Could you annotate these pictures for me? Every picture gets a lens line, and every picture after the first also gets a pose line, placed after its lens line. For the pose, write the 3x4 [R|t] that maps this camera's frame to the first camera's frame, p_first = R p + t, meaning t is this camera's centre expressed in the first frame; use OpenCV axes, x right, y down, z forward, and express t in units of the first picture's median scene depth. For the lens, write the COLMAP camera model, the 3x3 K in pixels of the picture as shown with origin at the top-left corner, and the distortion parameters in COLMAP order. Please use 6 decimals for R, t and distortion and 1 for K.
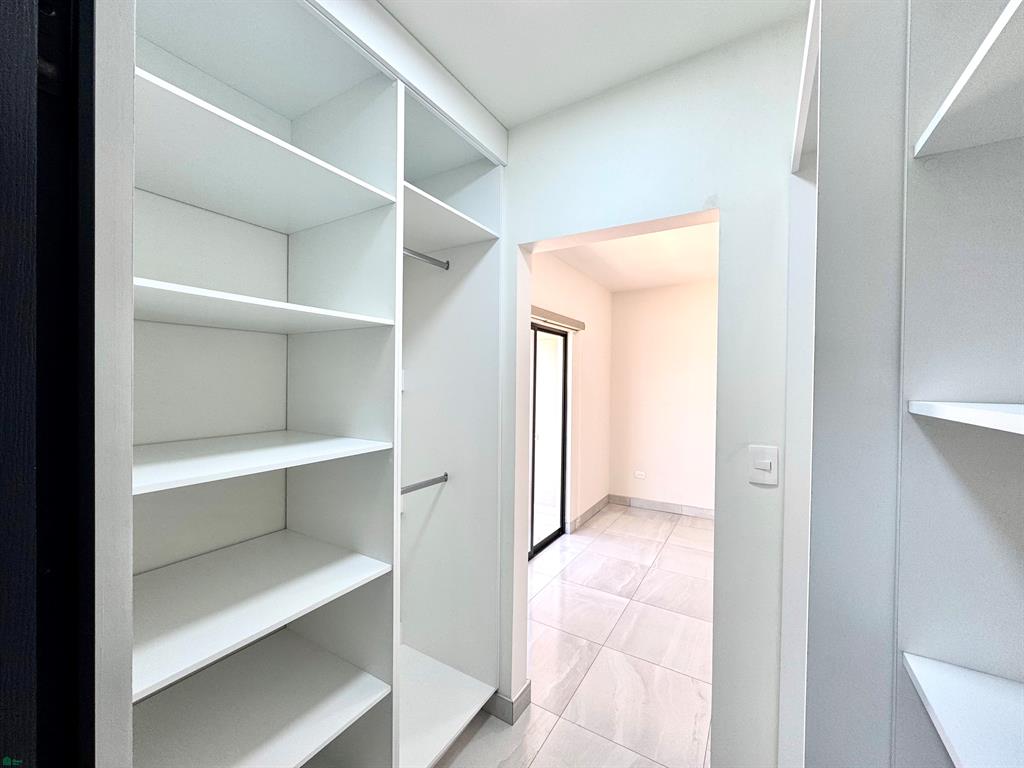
lens RADIAL K [[411.9, 0, 513.8], [0, 411.9, 382.0], [0, 0, 1]] dist [-0.000261, 0.000340]
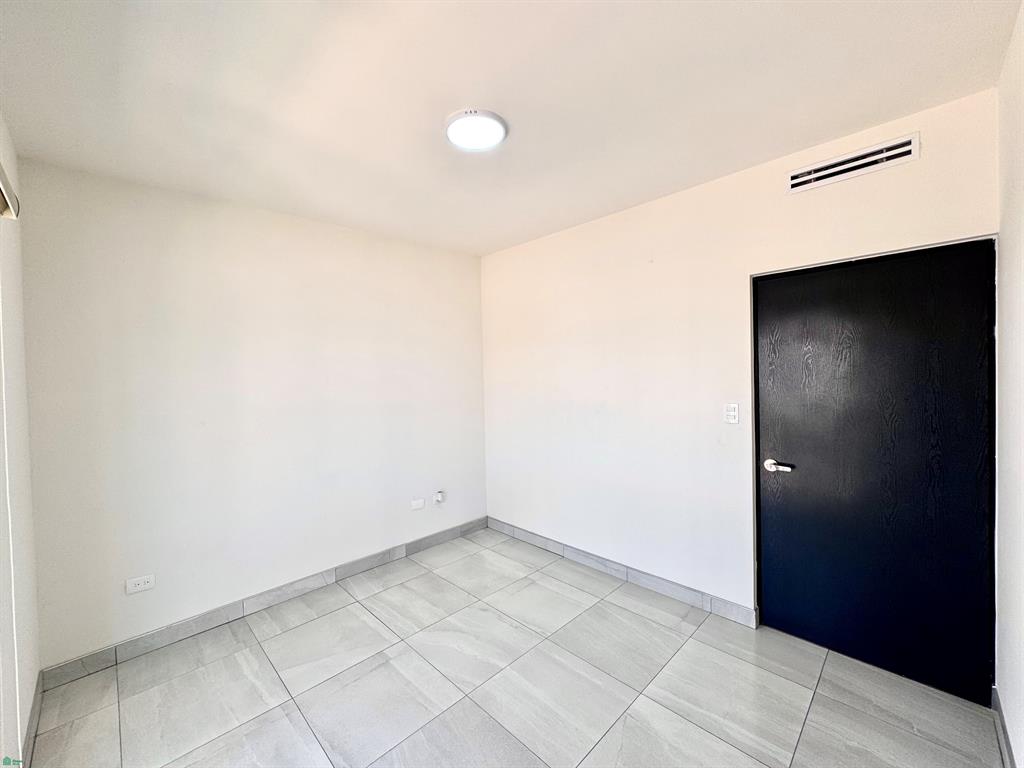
lens RADIAL K [[411.9, 0, 512.2], [0, 411.9, 378.8], [0, 0, 1]] dist [-0.000261, 0.000340]
pose [[0.241380, -0.019775, 0.970229, -0.044279], [0.032067, 0.999409, 0.012392, -0.000013], [-0.969901, 0.028122, 0.241871, 0.521512]]
